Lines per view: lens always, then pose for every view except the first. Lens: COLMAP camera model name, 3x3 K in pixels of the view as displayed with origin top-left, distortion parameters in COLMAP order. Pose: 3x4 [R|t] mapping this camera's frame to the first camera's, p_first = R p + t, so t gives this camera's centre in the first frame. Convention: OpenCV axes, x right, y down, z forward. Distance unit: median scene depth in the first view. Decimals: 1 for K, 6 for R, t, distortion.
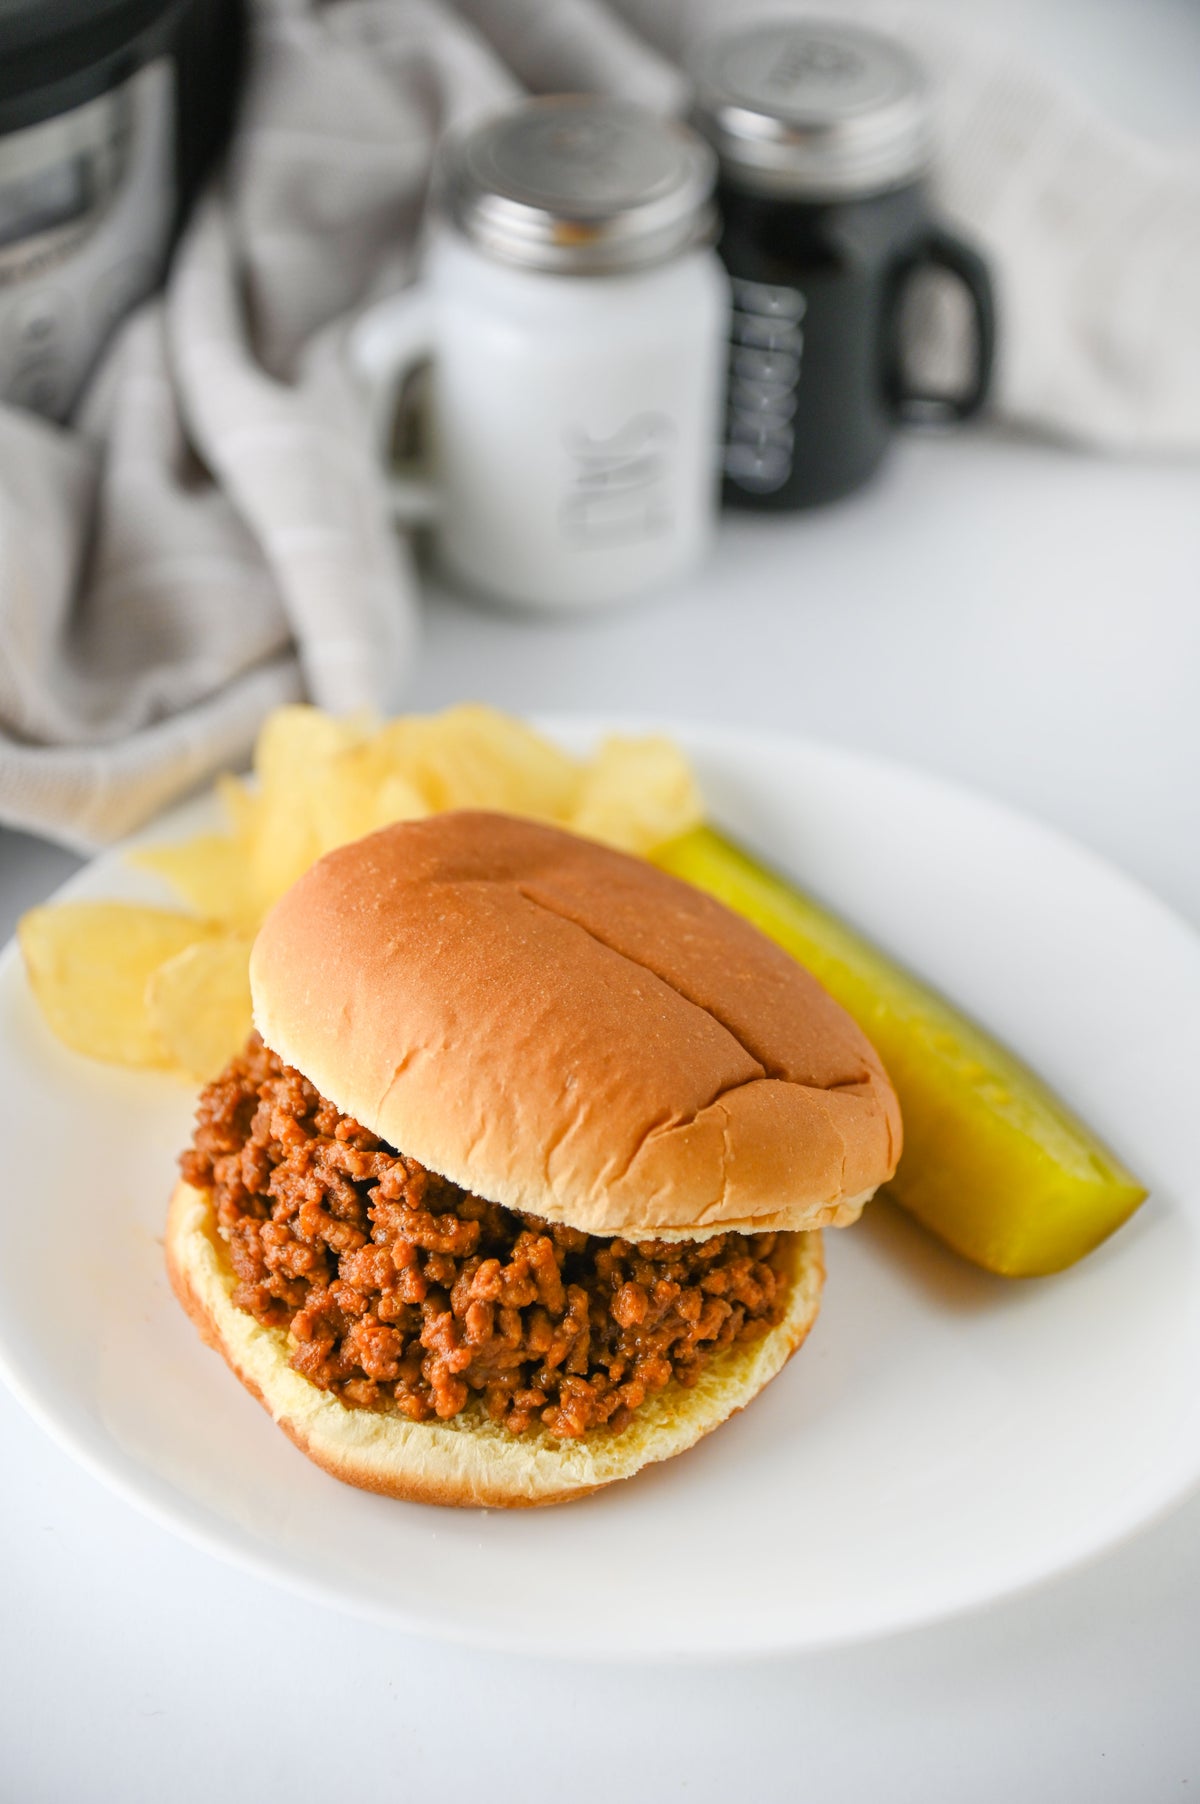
lens RADIAL K [[3840.8, 0, 597.1], [0, 3840.8, 902.5], [0, 0, 1]] dist [0.359922, 0.233428]
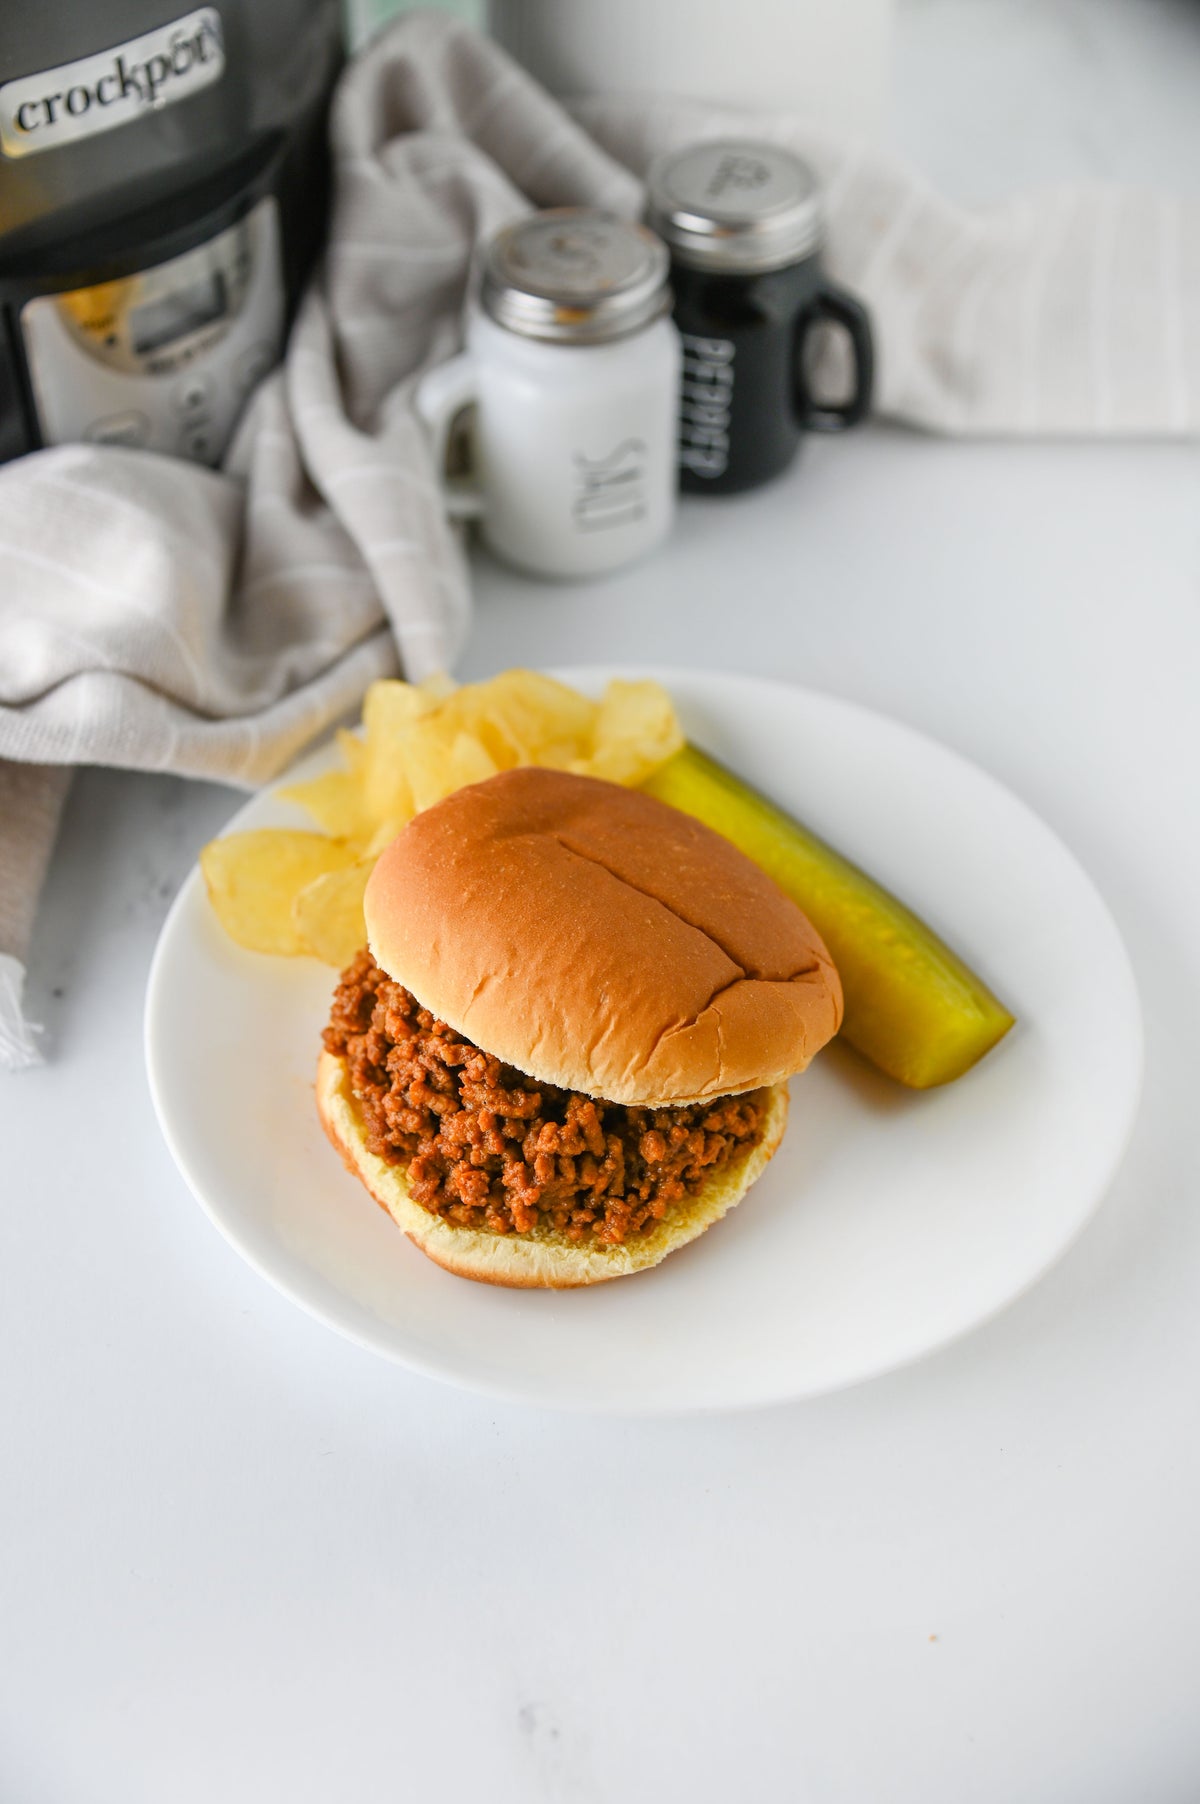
lens RADIAL K [[2265.7, 0, 594.3], [0, 2265.7, 902.7], [0, 0, 1]] dist [0.107700, 0.019307]
pose [[0.999035, -0.043840, -0.002761, -0.006291], [0.043828, 0.990608, 0.129521, -0.087875], [-0.002943, -0.129517, 0.991573, 0.208370]]
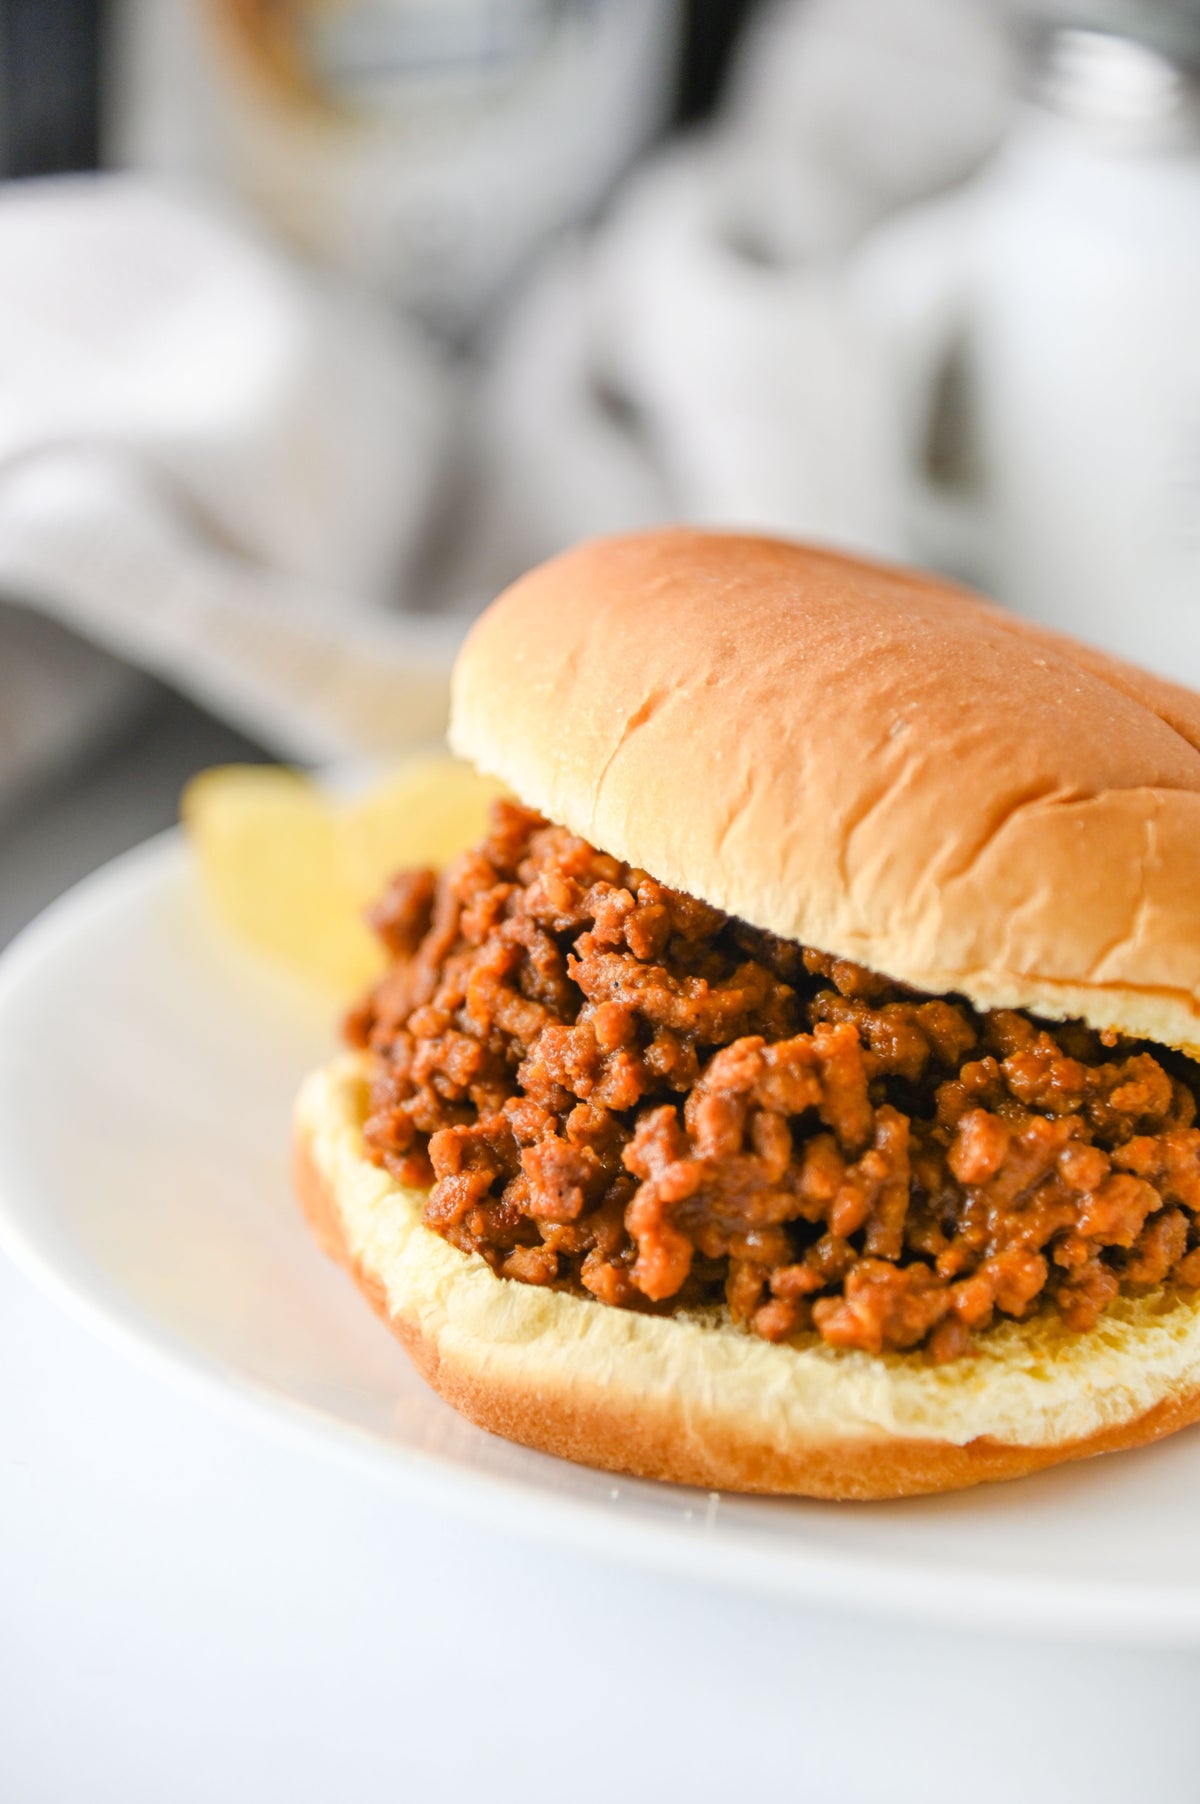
lens RADIAL K [[4839.3, 0, 602.7], [0, 4839.3, 905.6], [0, 0, 1]] dist [0.469903, 0.630796]
pose [[0.974953, 0.055349, -0.215413, 0.111788], [-0.119373, 0.947437, -0.296840, 0.299660], [0.187661, 0.315119, 0.930314, 0.277598]]
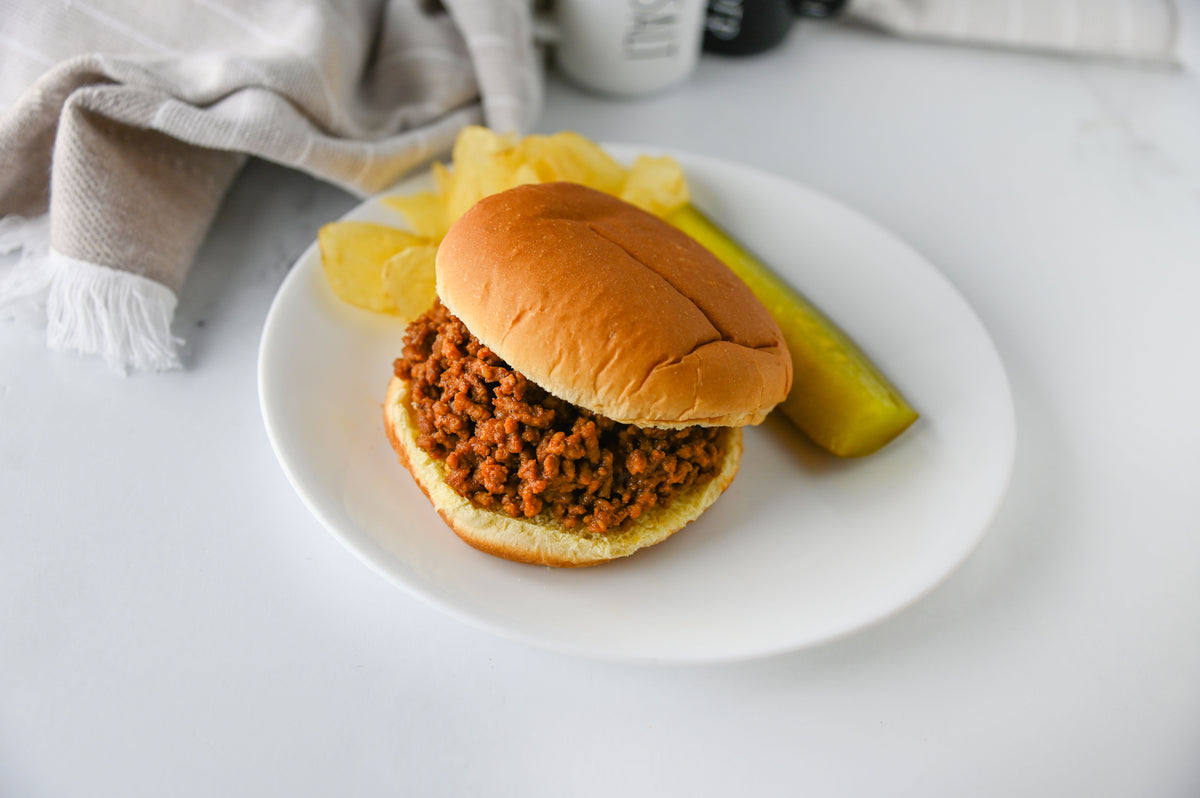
lens RADIAL K [[1494.0, 0, 599.8], [0, 1494.0, 402.6], [0, 0, 1]] dist [0.095552, 0.005451]
pose [[0.997778, 0.066495, -0.004268, -0.007247], [-0.065871, 0.994011, 0.087192, 0.018104], [0.010040, -0.086717, 0.996182, 0.314974]]
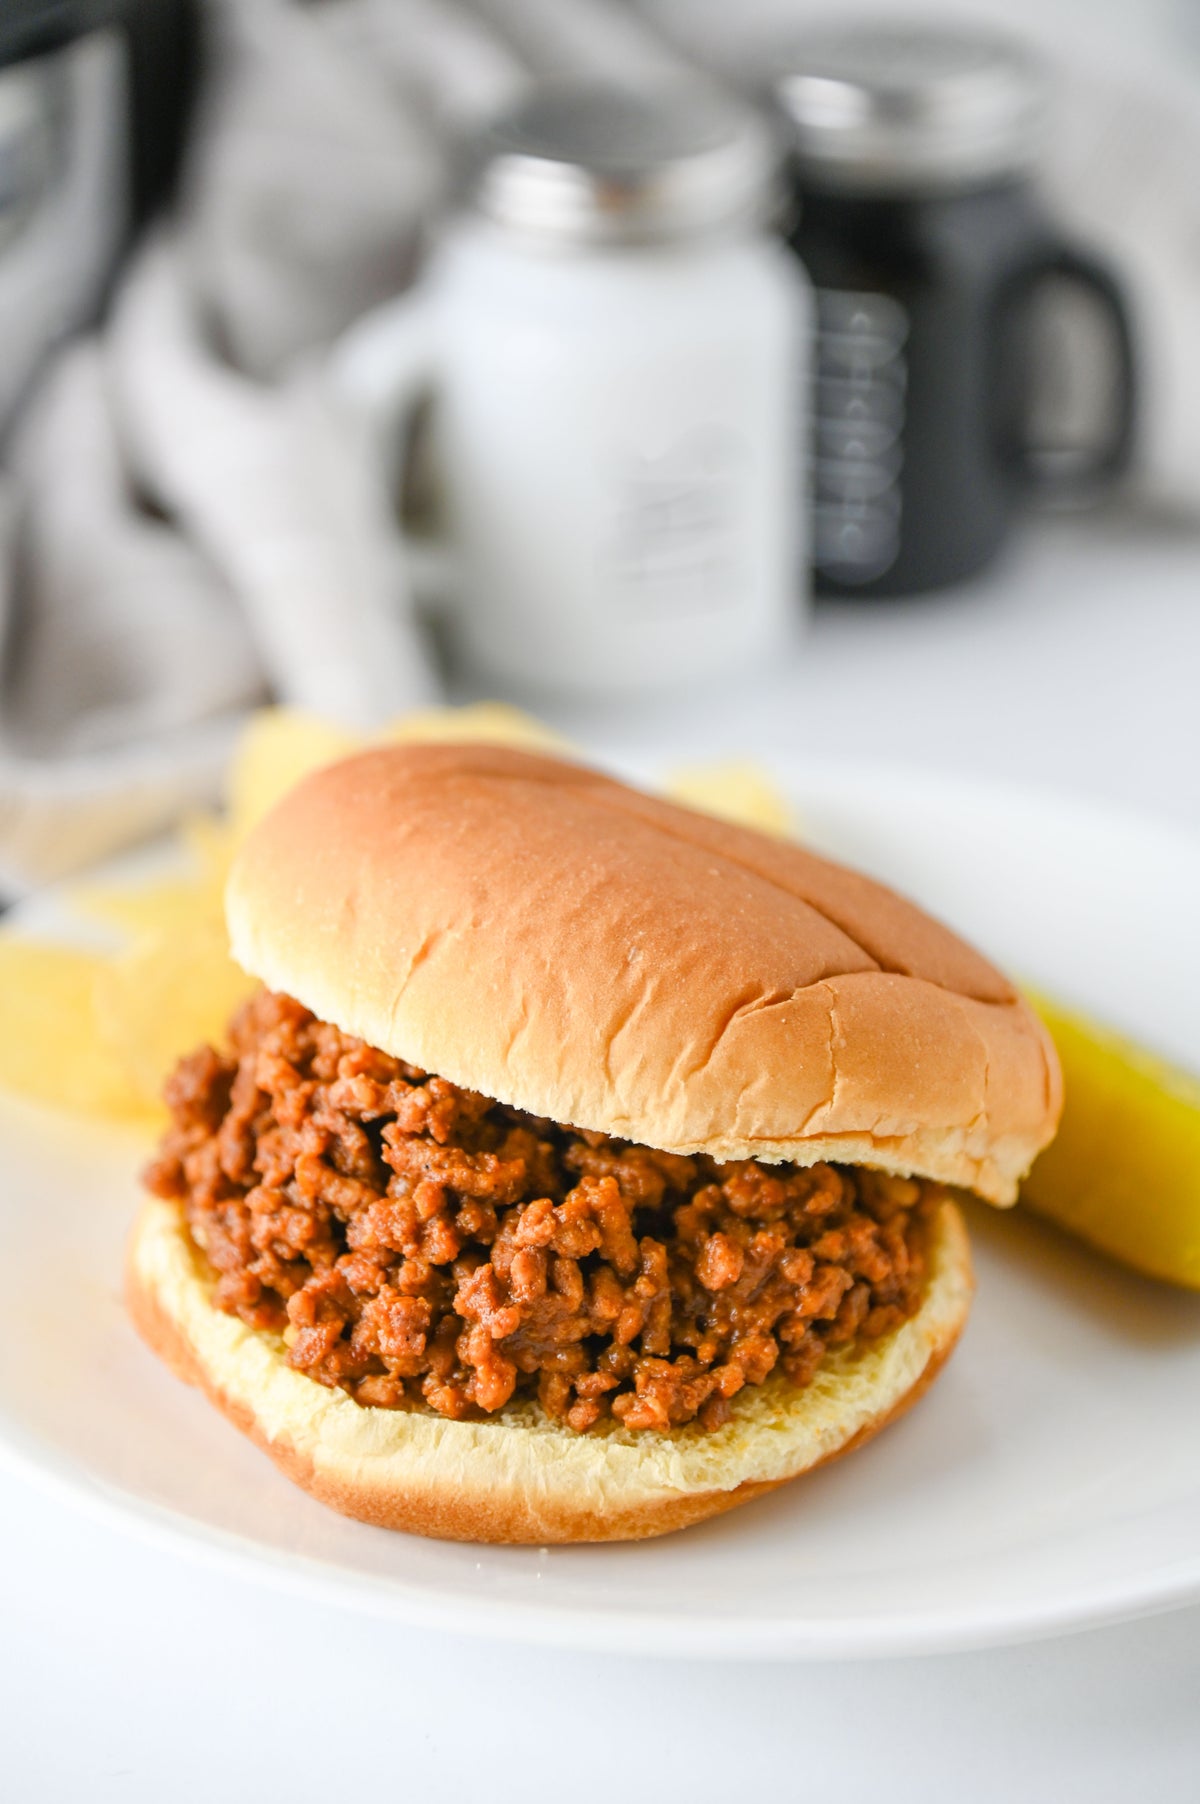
lens RADIAL K [[5035.3, 0, 599.2], [0, 5035.3, 904.2], [0, 0, 1]] dist [0.570223, 0.110840]
pose [[0.999265, -0.036201, -0.012586, -0.000583], [0.032838, 0.978025, -0.205885, 0.243581], [0.019763, 0.205320, 0.978495, -0.016076]]
